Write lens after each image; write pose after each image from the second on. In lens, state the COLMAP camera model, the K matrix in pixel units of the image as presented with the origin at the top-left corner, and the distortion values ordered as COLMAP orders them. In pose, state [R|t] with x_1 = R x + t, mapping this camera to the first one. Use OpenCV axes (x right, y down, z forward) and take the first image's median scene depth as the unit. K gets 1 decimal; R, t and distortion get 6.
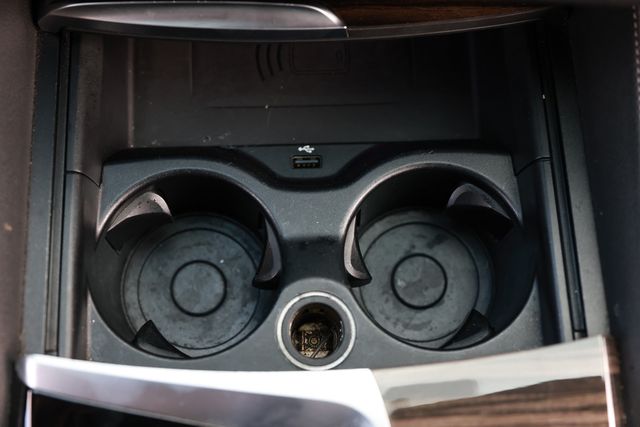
lens RADIAL K [[1084.0, 0, 320.0], [0, 1084.0, 213.5], [0, 0, 1]] dist [0.008057, 0.029988]
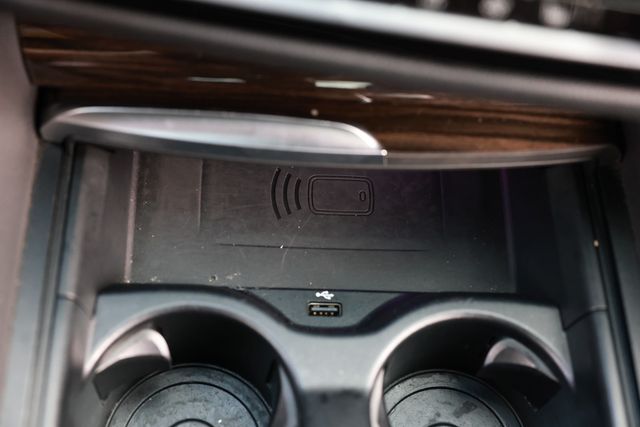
lens RADIAL K [[1084.0, 0, 320.0], [0, 1084.0, 213.5], [0, 0, 1]] dist [0.008057, 0.029988]
pose [[0.997425, 0.052849, 0.048487, -0.063532], [-0.041641, 0.977146, -0.208449, 0.061145], [-0.058395, 0.205893, 0.976831, 0.117602]]
